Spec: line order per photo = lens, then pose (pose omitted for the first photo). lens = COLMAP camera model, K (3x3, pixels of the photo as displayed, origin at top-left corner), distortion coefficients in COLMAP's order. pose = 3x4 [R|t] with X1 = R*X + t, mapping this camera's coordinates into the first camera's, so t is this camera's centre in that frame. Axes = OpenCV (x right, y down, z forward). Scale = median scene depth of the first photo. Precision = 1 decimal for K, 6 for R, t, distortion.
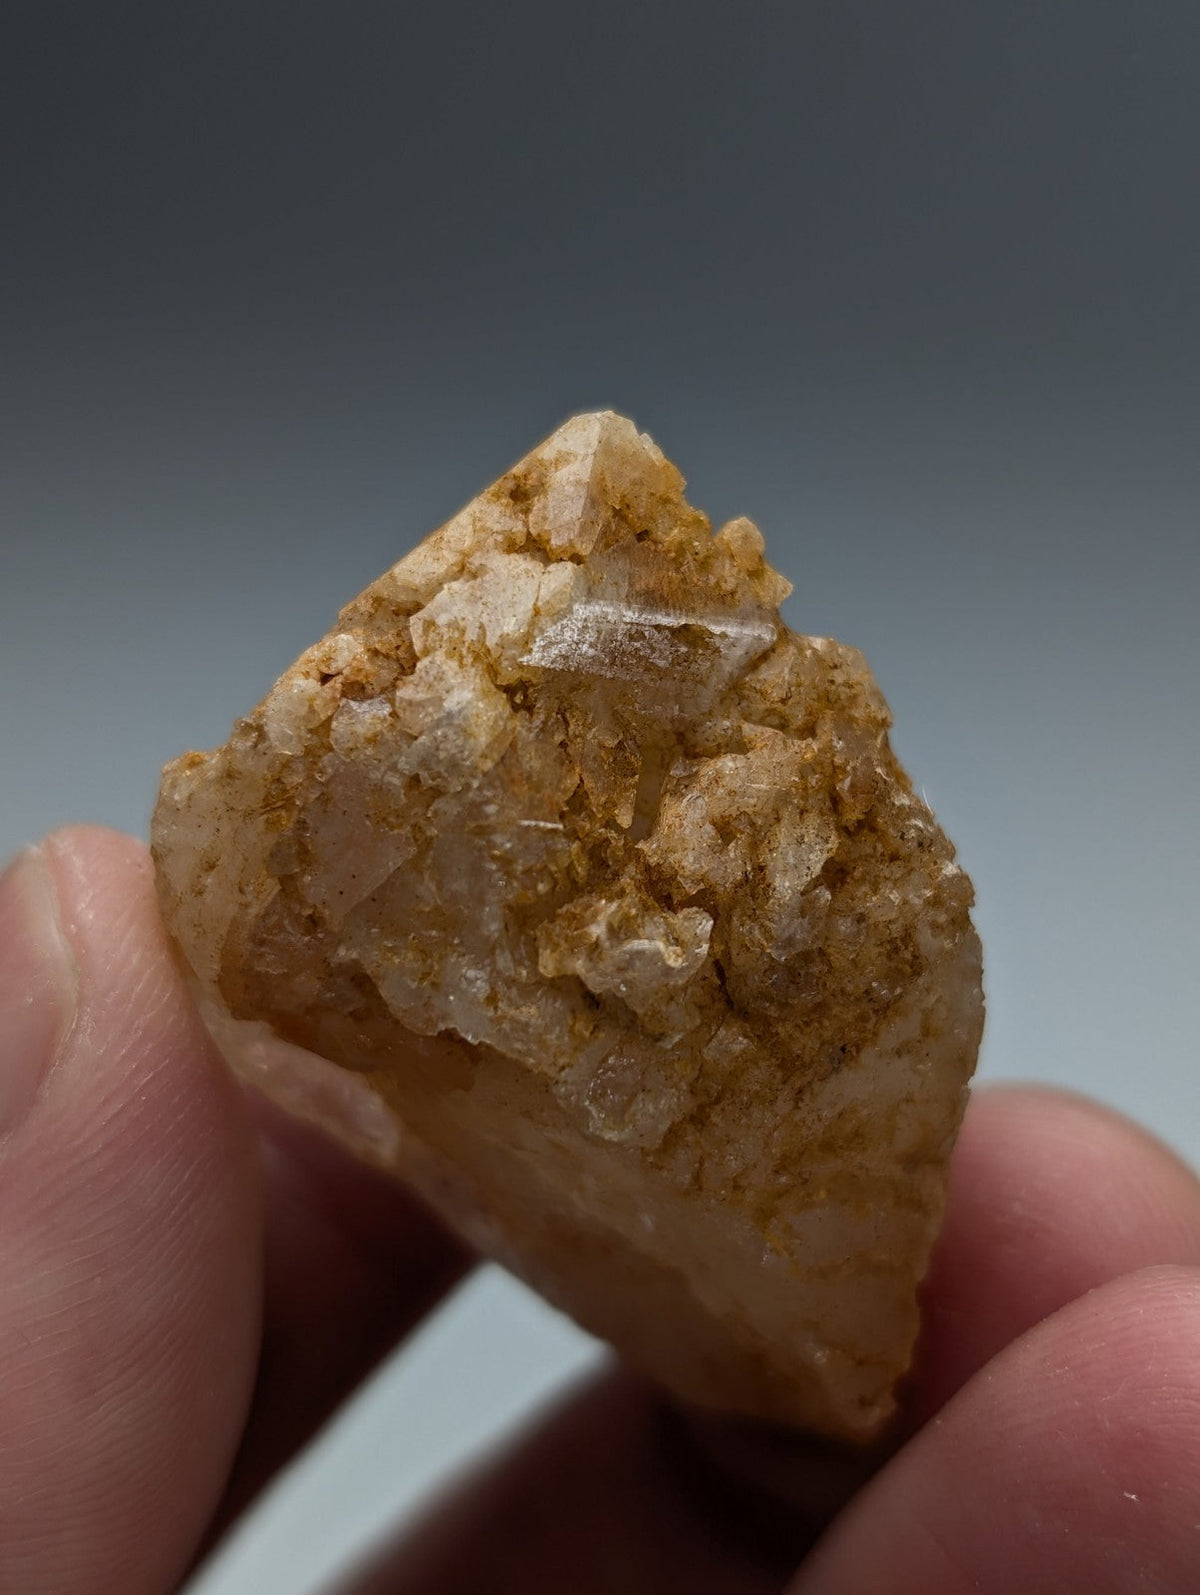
lens RADIAL K [[2459.6, 0, 624.3], [0, 2459.6, 827.2], [0, 0, 1]] dist [0.150353, 0.000000]
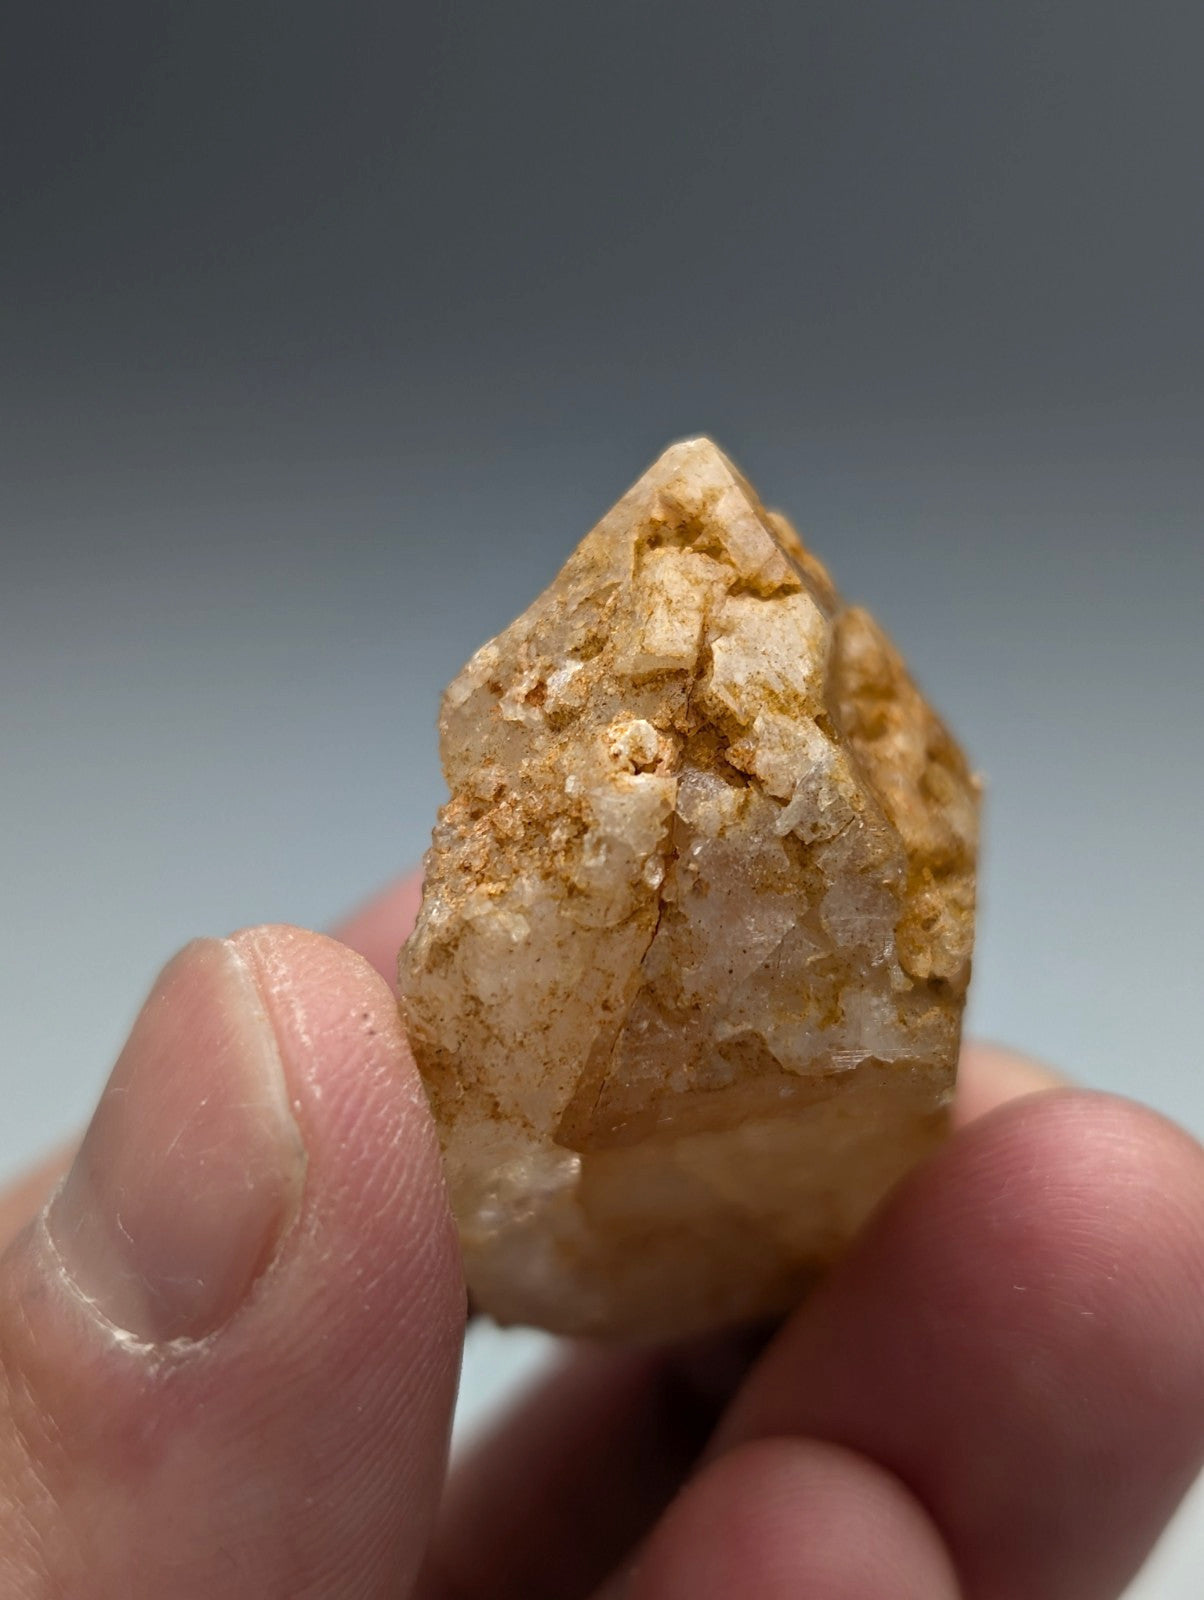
lens RADIAL K [[2467.3, 0, 617.9], [0, 2467.3, 808.0], [0, 0, 1]] dist [0.150353, 0.000000]
pose [[0.646779, -0.288110, 0.706165, -0.809449], [0.219998, 0.957024, 0.188962, -0.229188], [-0.730259, 0.033138, 0.682367, 0.348237]]
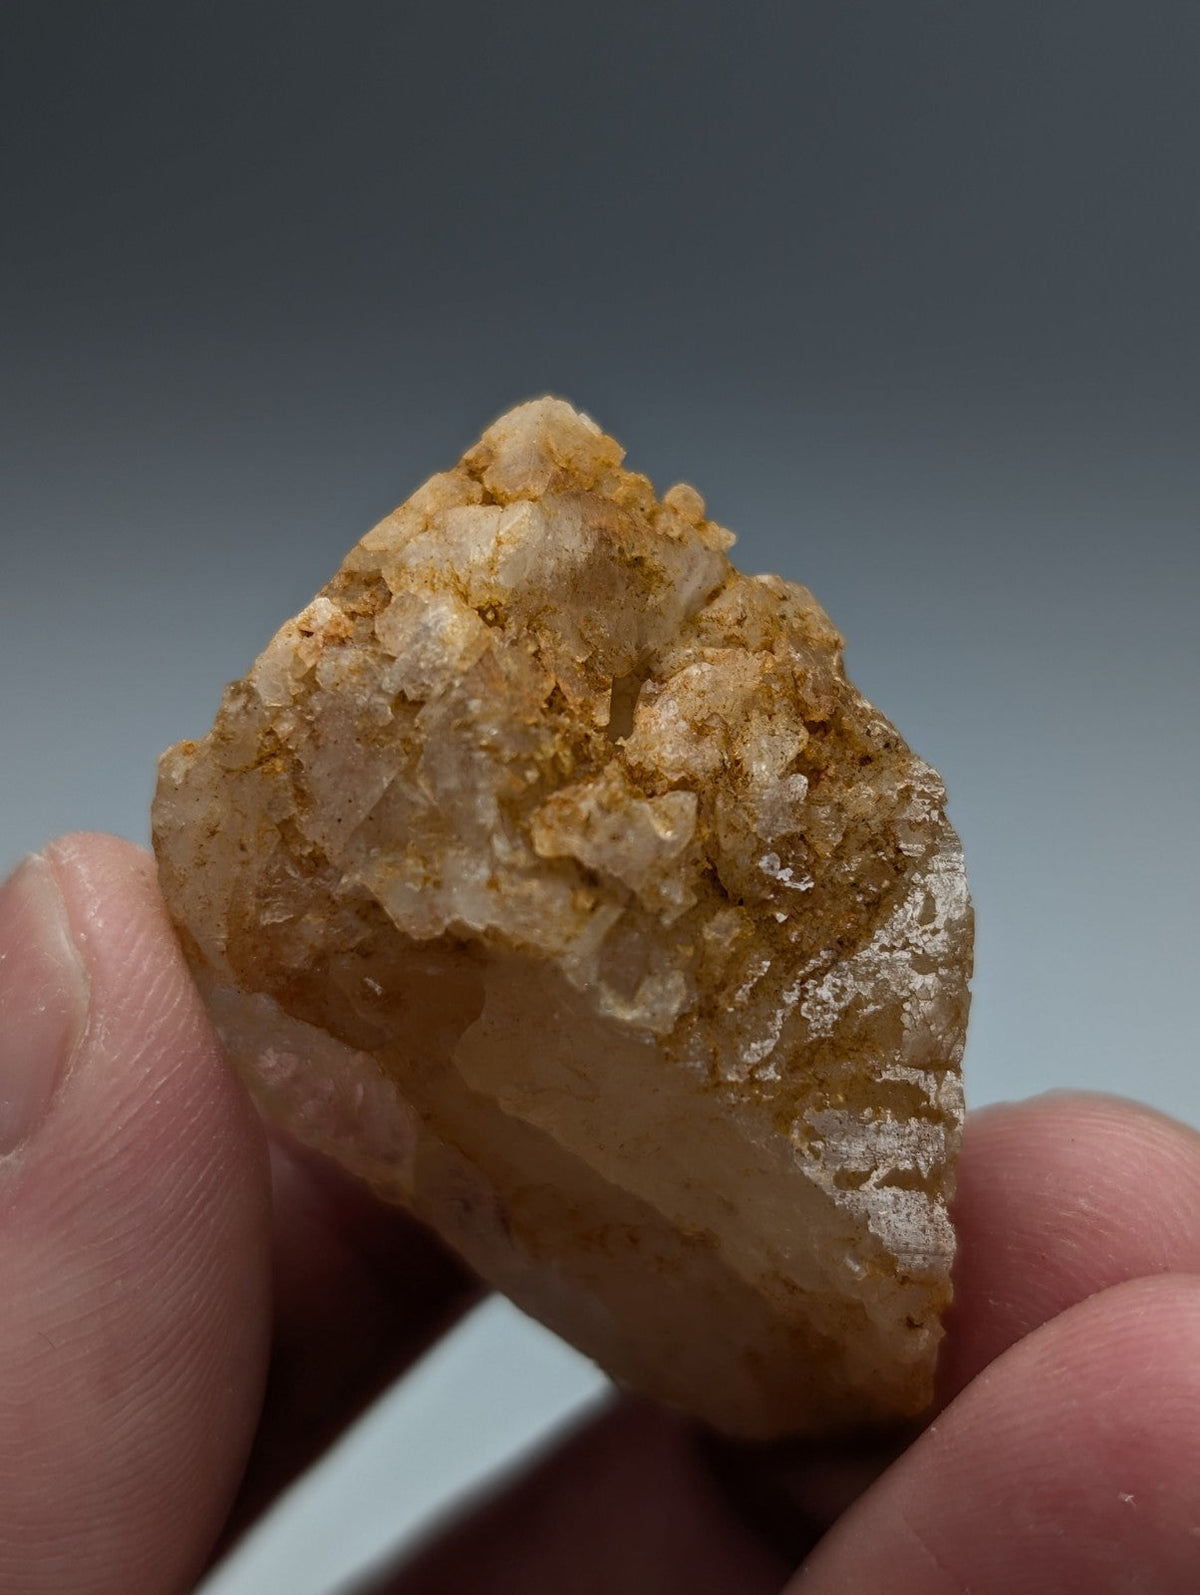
lens RADIAL K [[2459.6, 0, 598.9], [0, 2459.6, 796.5], [0, 0, 1]] dist [0.150353, 0.000000]
pose [[0.993878, -0.108679, 0.019906, -0.025034], [0.110127, 0.959892, -0.257837, 0.291052], [0.008914, 0.258451, 0.965983, -0.004779]]
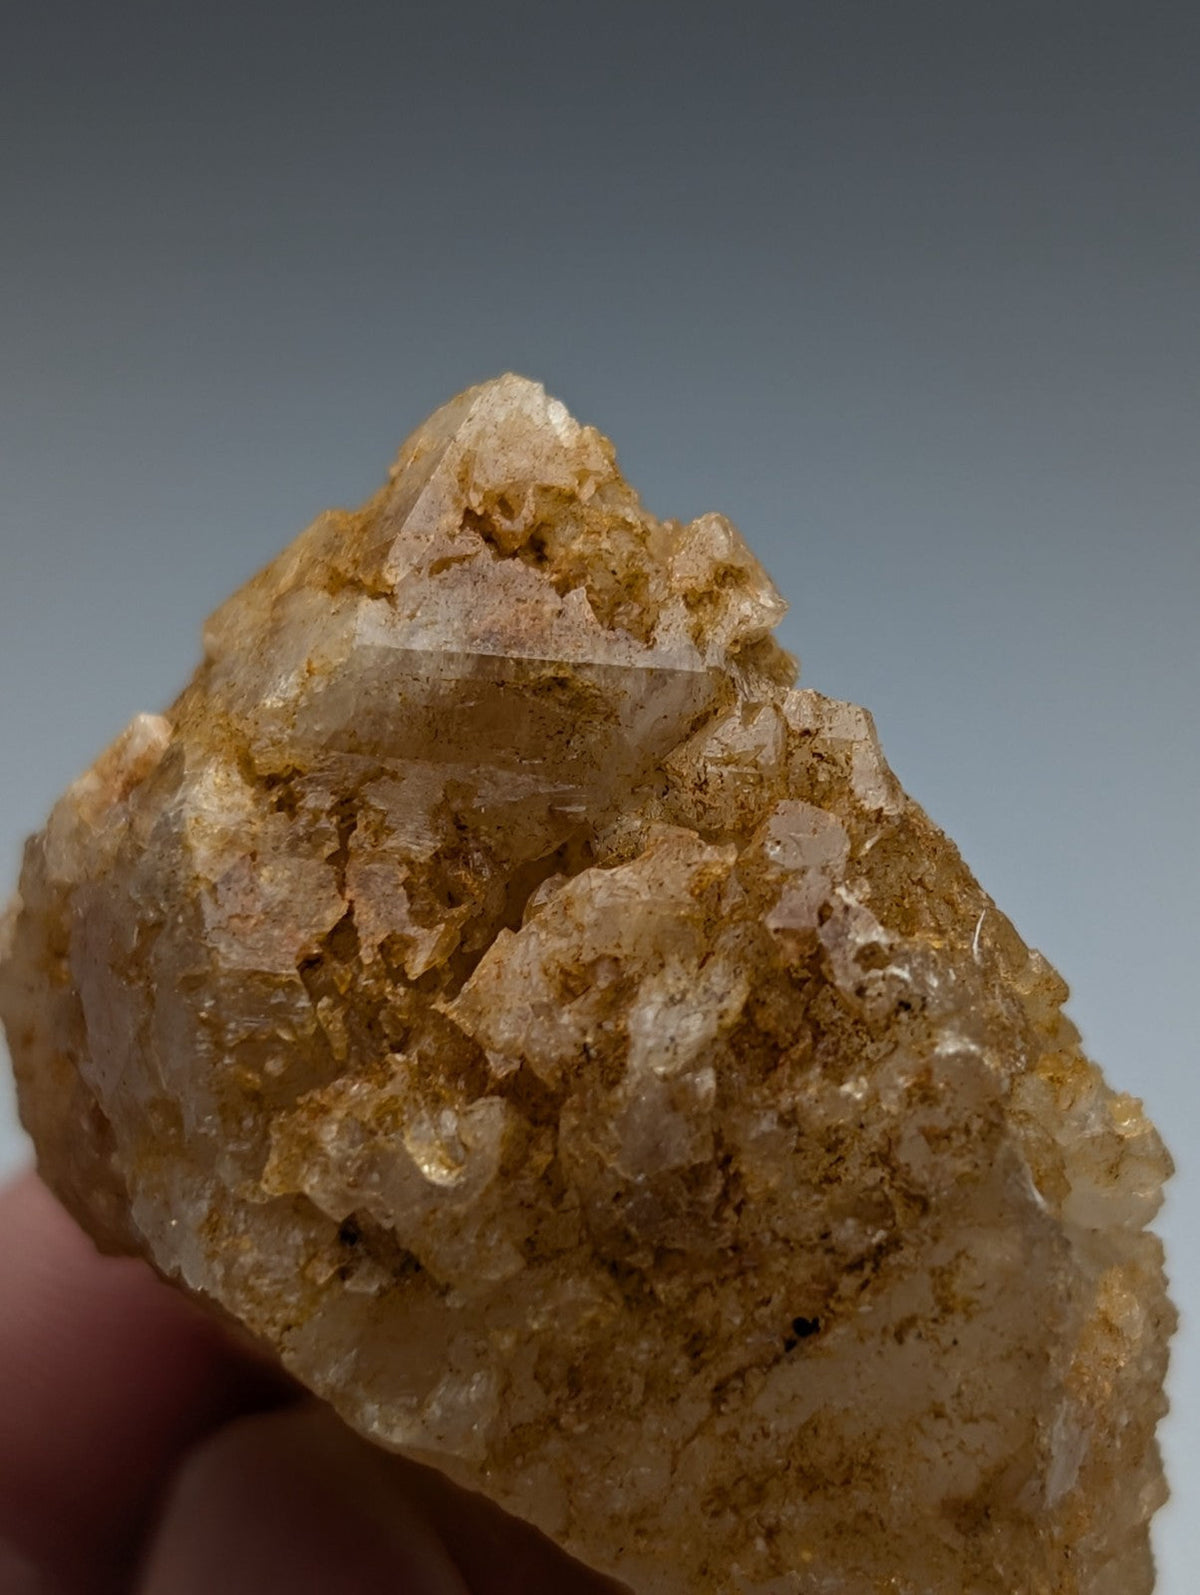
lens RADIAL K [[3930.4, 0, 611.0], [0, 3930.4, 793.5], [0, 0, 1]] dist [0.138958, 0.000000]
pose [[0.850220, -0.031728, -0.525470, 0.604603], [-0.004858, 0.997667, -0.068100, 0.022325], [0.526405, 0.060453, 0.848082, 0.098141]]
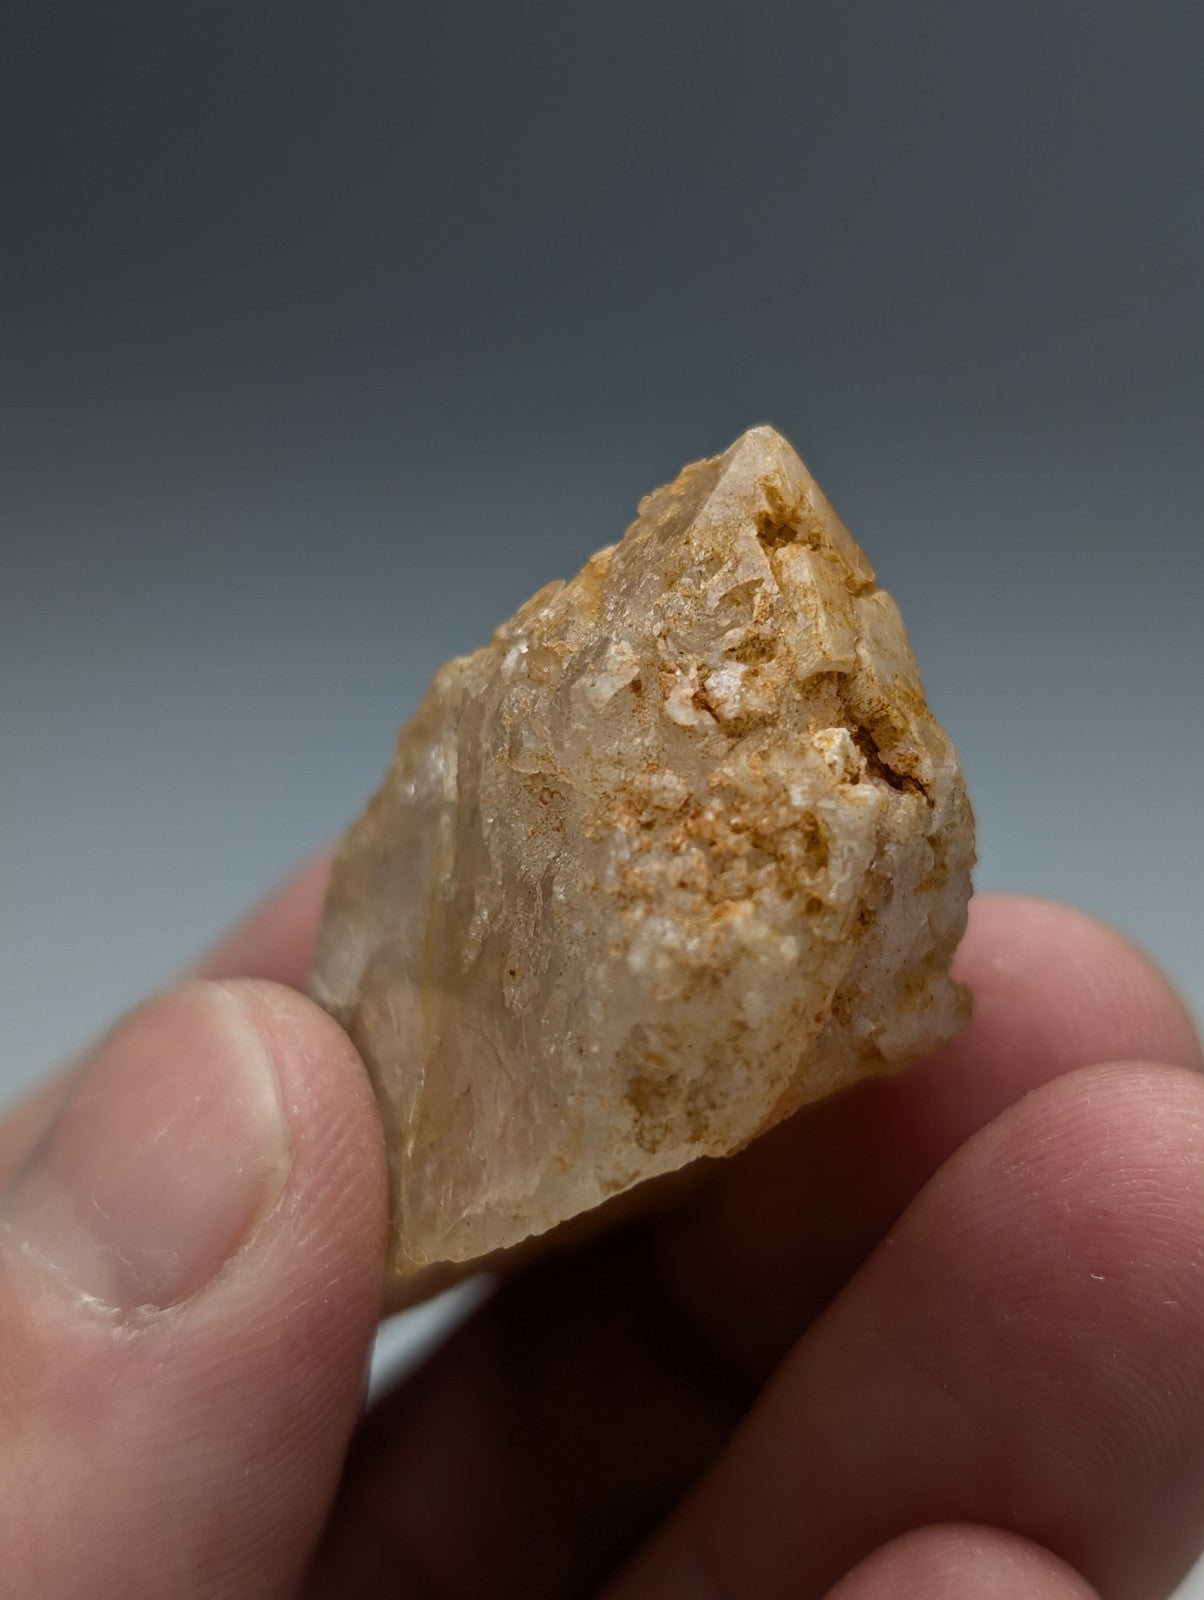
lens RADIAL K [[2467.3, 0, 611.0], [0, 2467.3, 795.5], [0, 0, 1]] dist [0.150353, 0.000000]
pose [[0.080670, -0.363302, 0.928172, -1.020463], [0.045879, 0.931574, 0.360646, -0.403974], [-0.995684, 0.013490, 0.091818, 1.000194]]
